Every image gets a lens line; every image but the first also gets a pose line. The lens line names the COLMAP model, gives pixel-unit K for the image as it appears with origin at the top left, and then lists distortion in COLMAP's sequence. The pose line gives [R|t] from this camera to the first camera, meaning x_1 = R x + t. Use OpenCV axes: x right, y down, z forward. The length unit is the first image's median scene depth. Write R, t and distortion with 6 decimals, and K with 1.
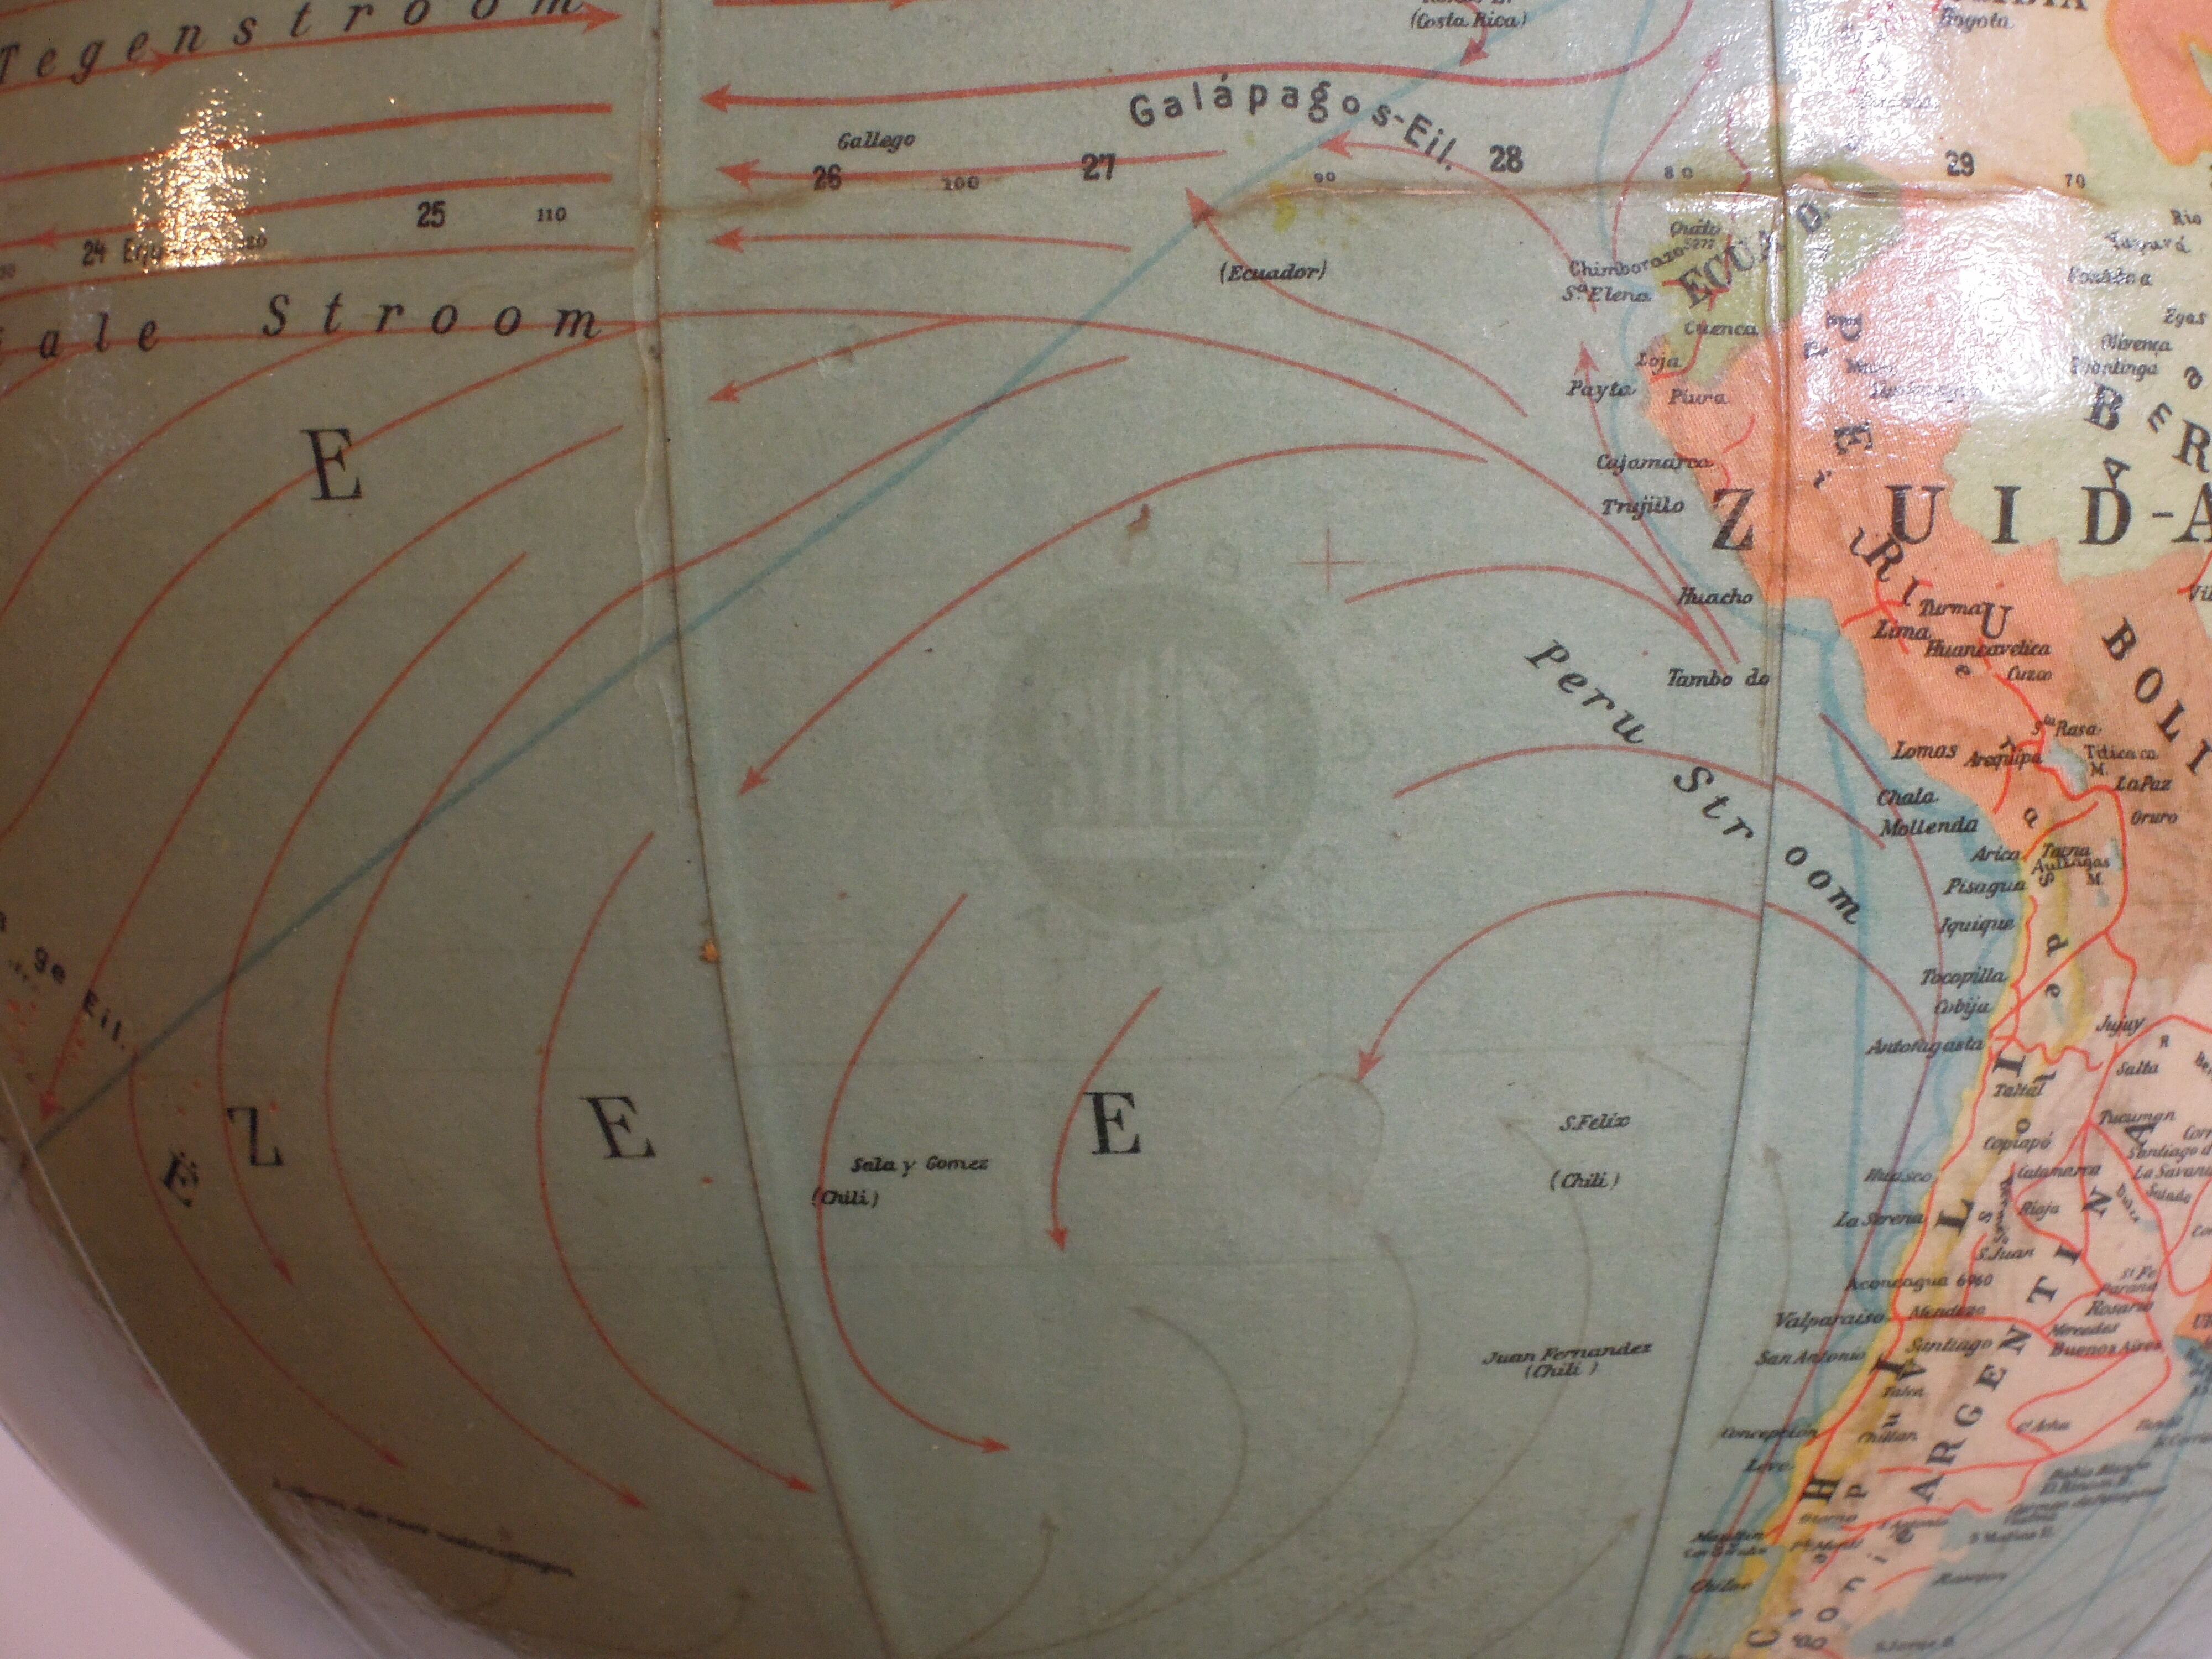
lens RADIAL K [[5286.1, 0, 1115.6], [0, 5286.1, 837.9], [0, 0, 1]] dist [-0.084840, 0.000000]
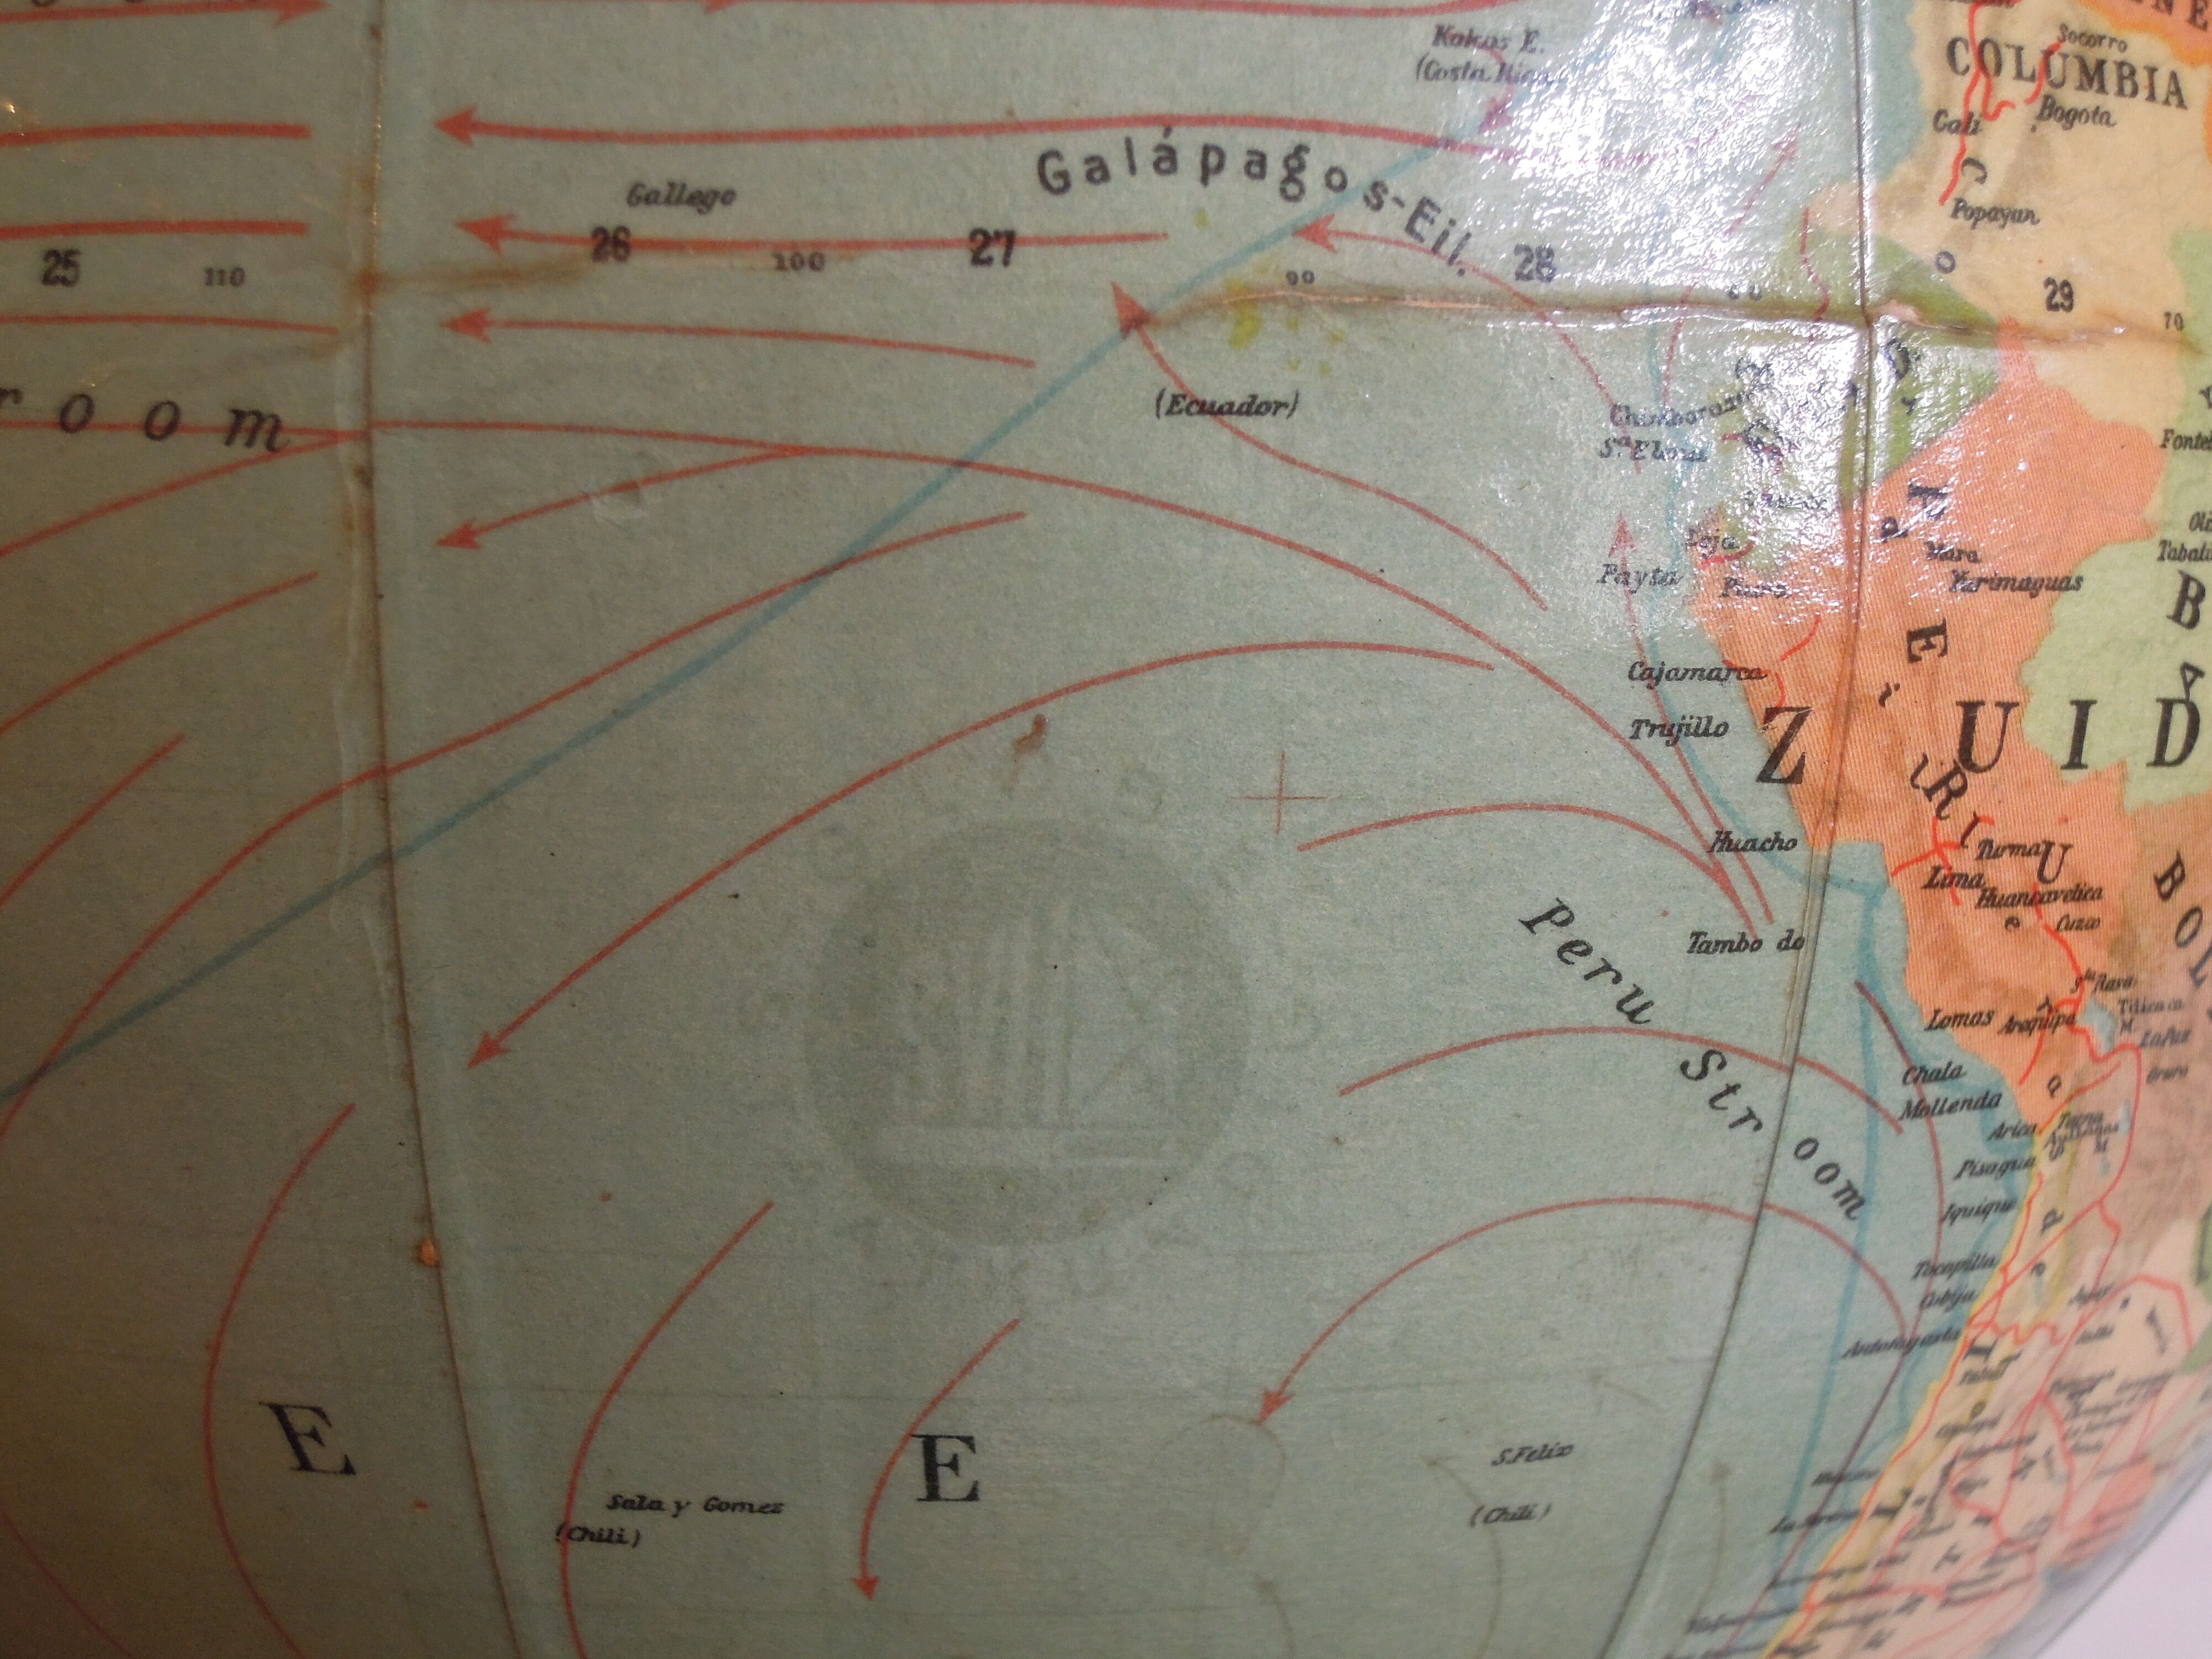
lens RADIAL K [[3122.1, 0, 1100.4], [0, 3122.1, 824.0], [0, 0, 1]] dist [-0.157237, 0.000000]
pose [[0.987622, 0.018667, 0.155738, -0.052060], [-0.034991, 0.994092, 0.102744, -0.090738], [-0.152900, -0.106922, 0.982440, 0.559148]]
